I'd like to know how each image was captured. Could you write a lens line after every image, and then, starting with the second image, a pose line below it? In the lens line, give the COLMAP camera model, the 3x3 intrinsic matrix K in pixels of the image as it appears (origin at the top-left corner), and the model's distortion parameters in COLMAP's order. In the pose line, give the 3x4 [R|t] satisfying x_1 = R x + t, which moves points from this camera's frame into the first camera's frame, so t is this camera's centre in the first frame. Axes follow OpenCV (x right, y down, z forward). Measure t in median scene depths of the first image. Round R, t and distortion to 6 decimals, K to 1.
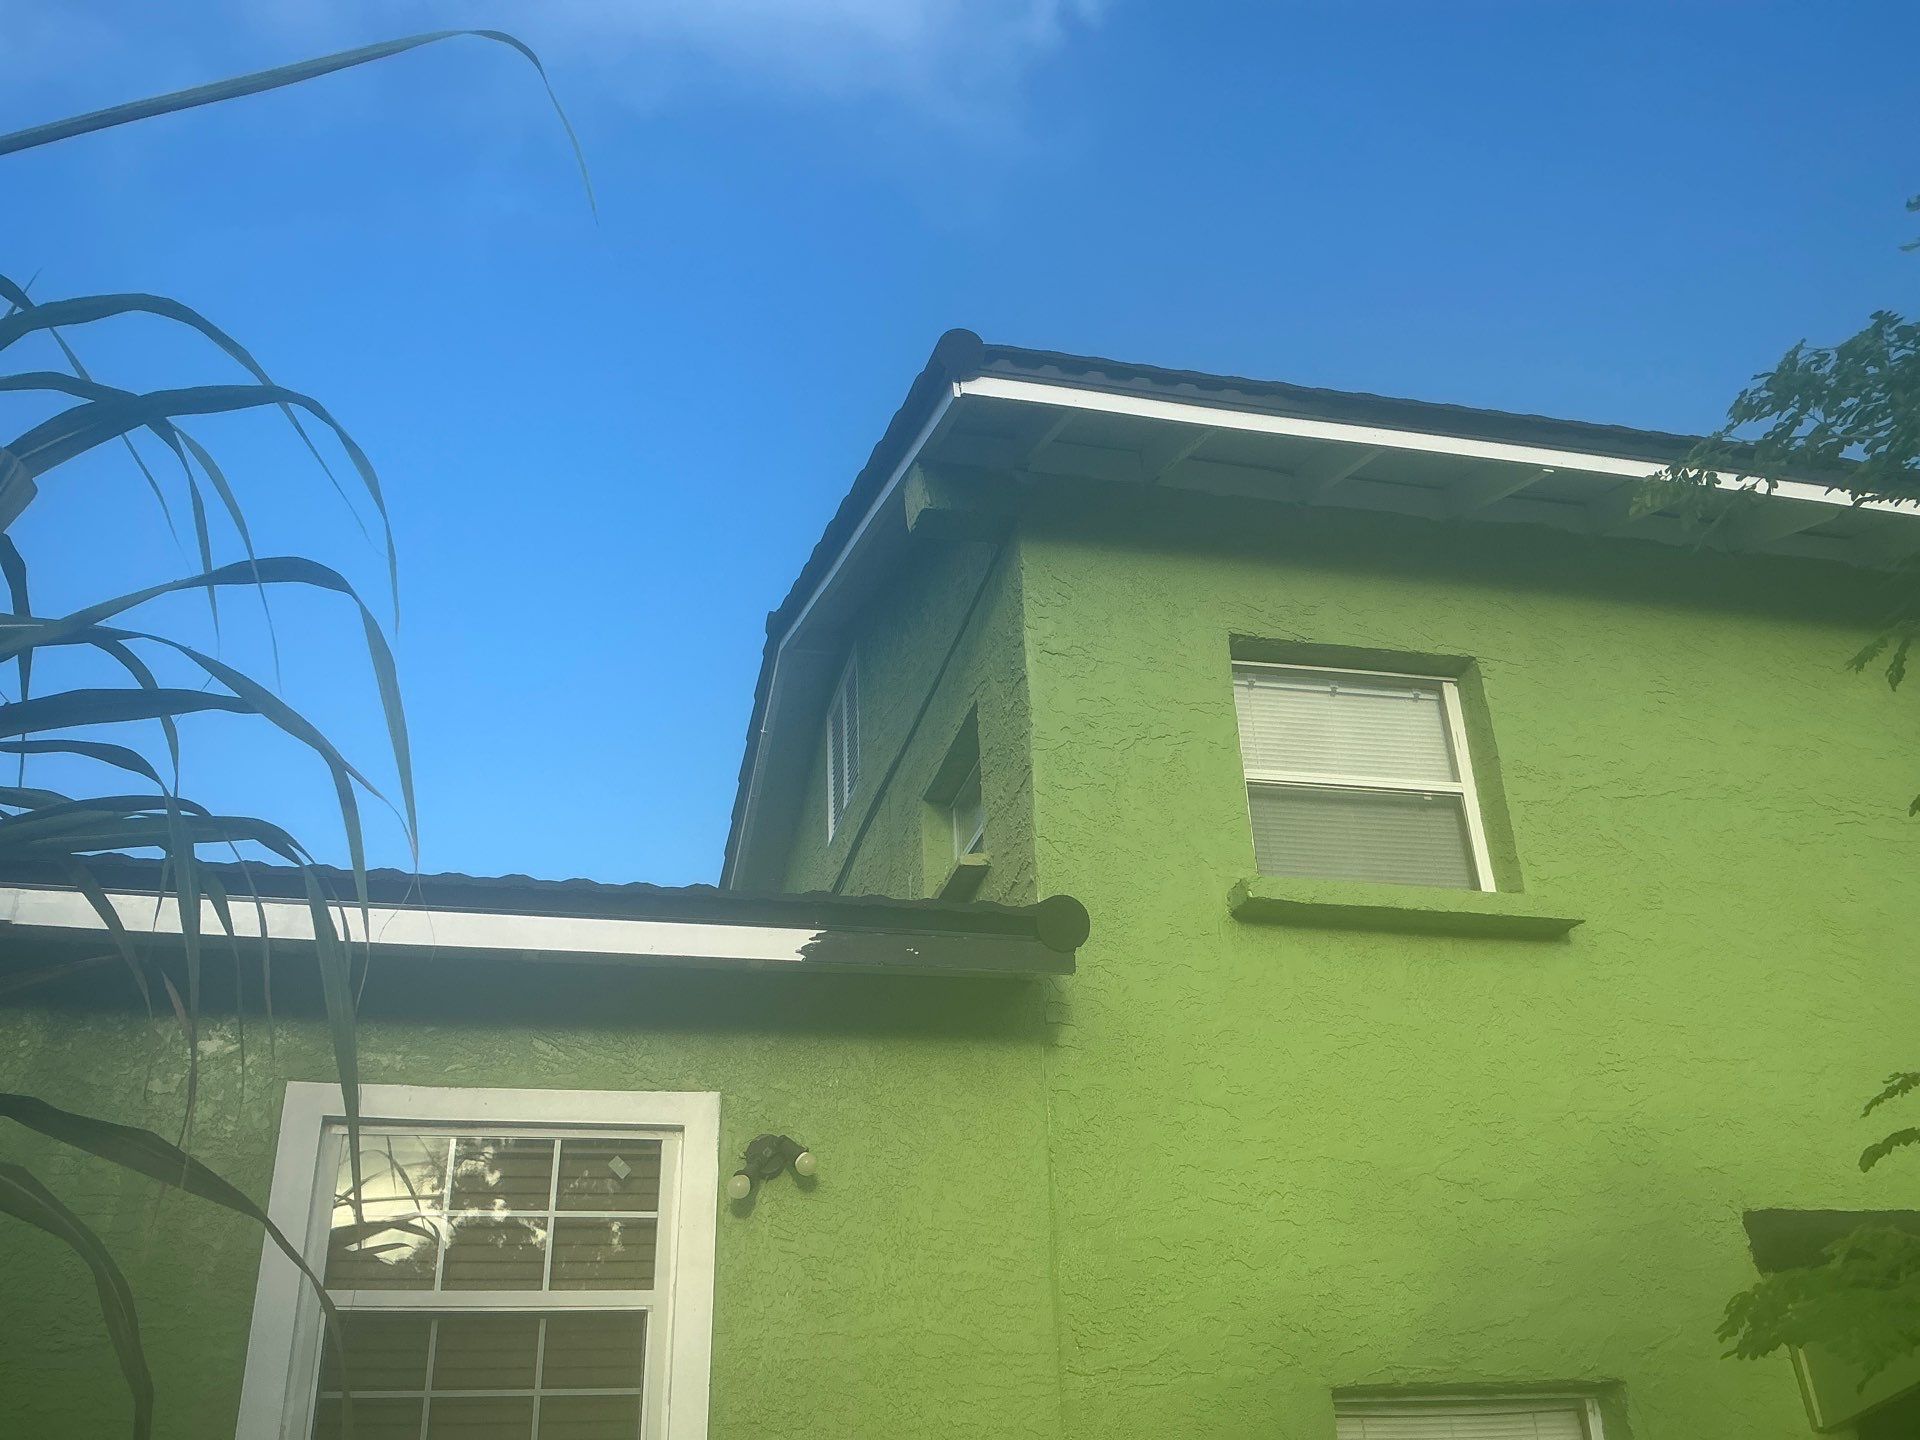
lens RADIAL K [[1631.7, 0, 949.8], [0, 1631.7, 725.1], [0, 0, 1]] dist [0.082070, -0.158330]
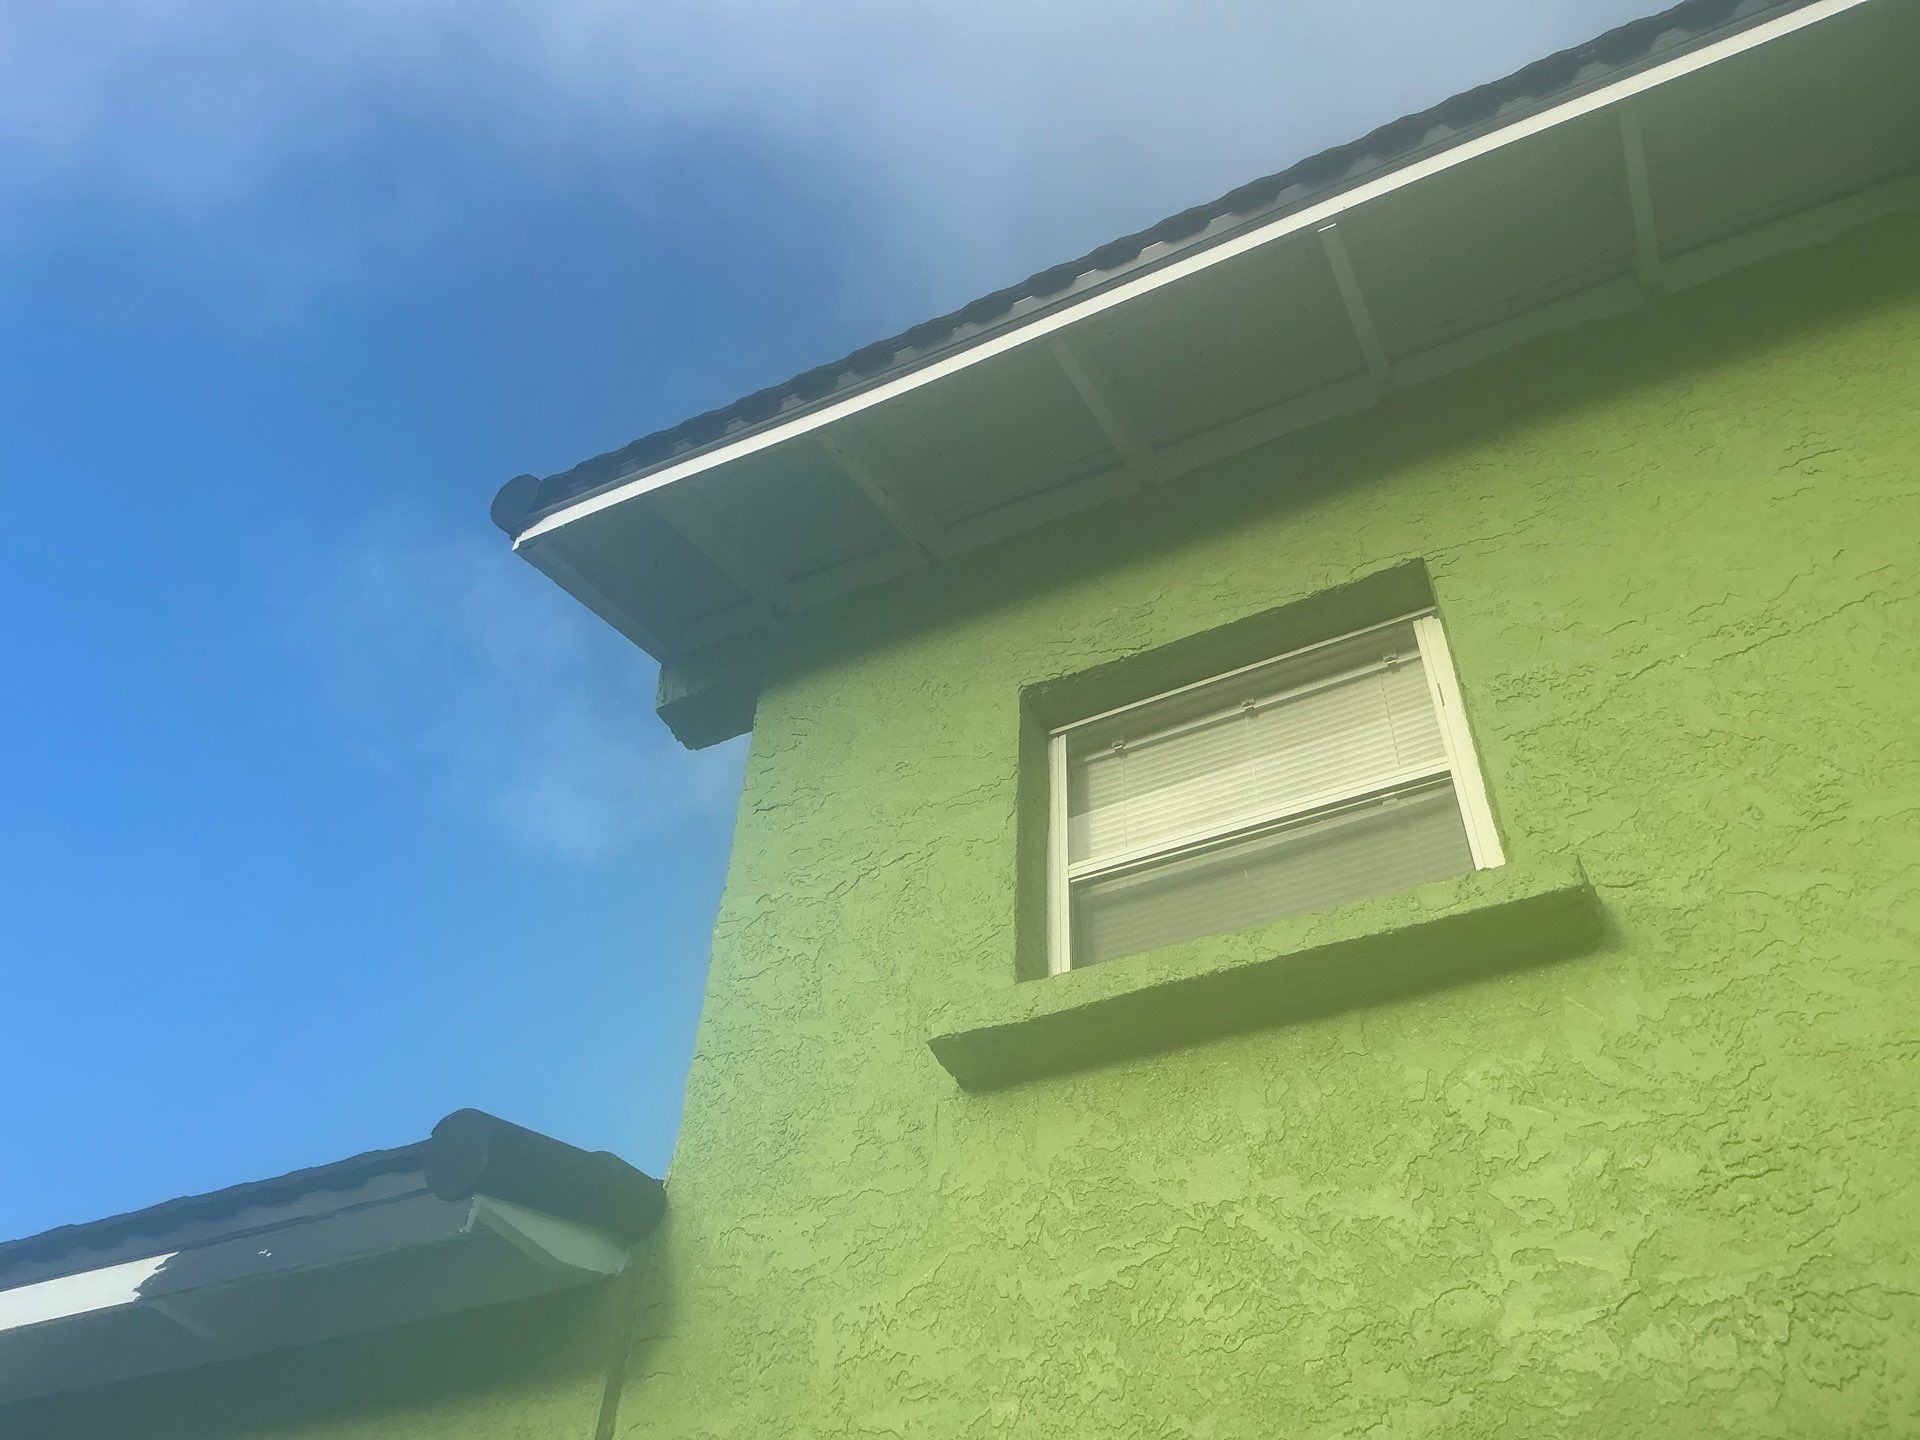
lens RADIAL K [[1612.0, 0, 958.4], [0, 1612.0, 706.1], [0, 0, 1]] dist [0.104614, -0.220066]
pose [[0.769110, -0.414772, -0.486244, 0.502526], [0.223402, 0.887286, -0.403503, 0.225383], [0.598800, 0.201710, 0.775082, 0.512753]]
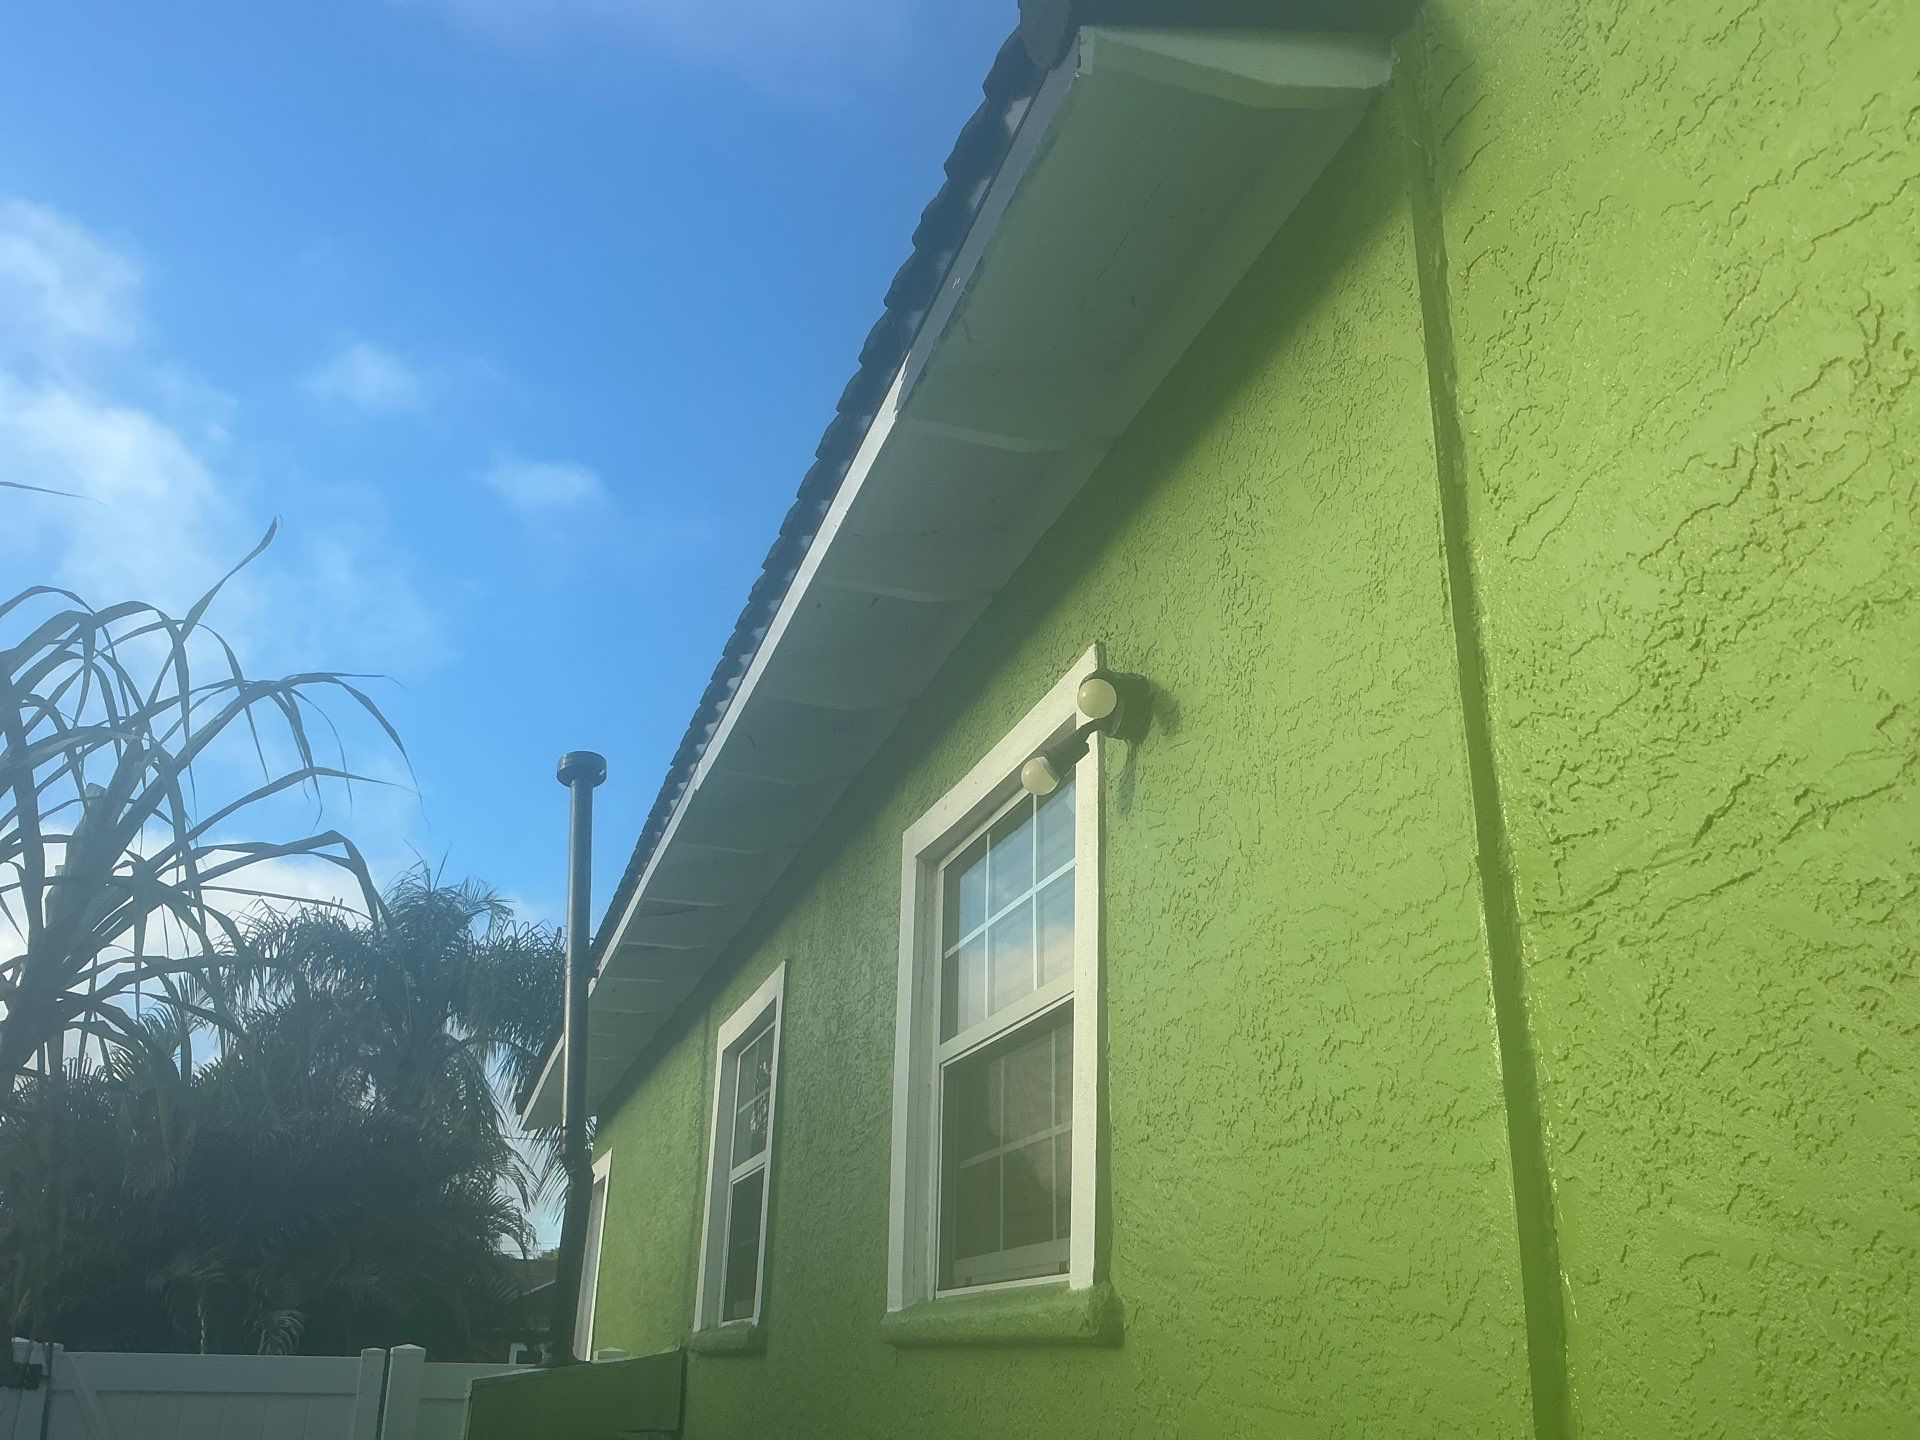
lens RADIAL K [[1607.0, 0, 960.0], [0, 1607.0, 720.0], [0, 0, 1]] dist [0.101661, -0.139000]
pose [[0.076472, -0.345358, -0.935350, 0.347898], [0.427104, 0.859019, -0.282255, 0.339793], [0.900963, -0.377908, 0.213195, 0.697628]]
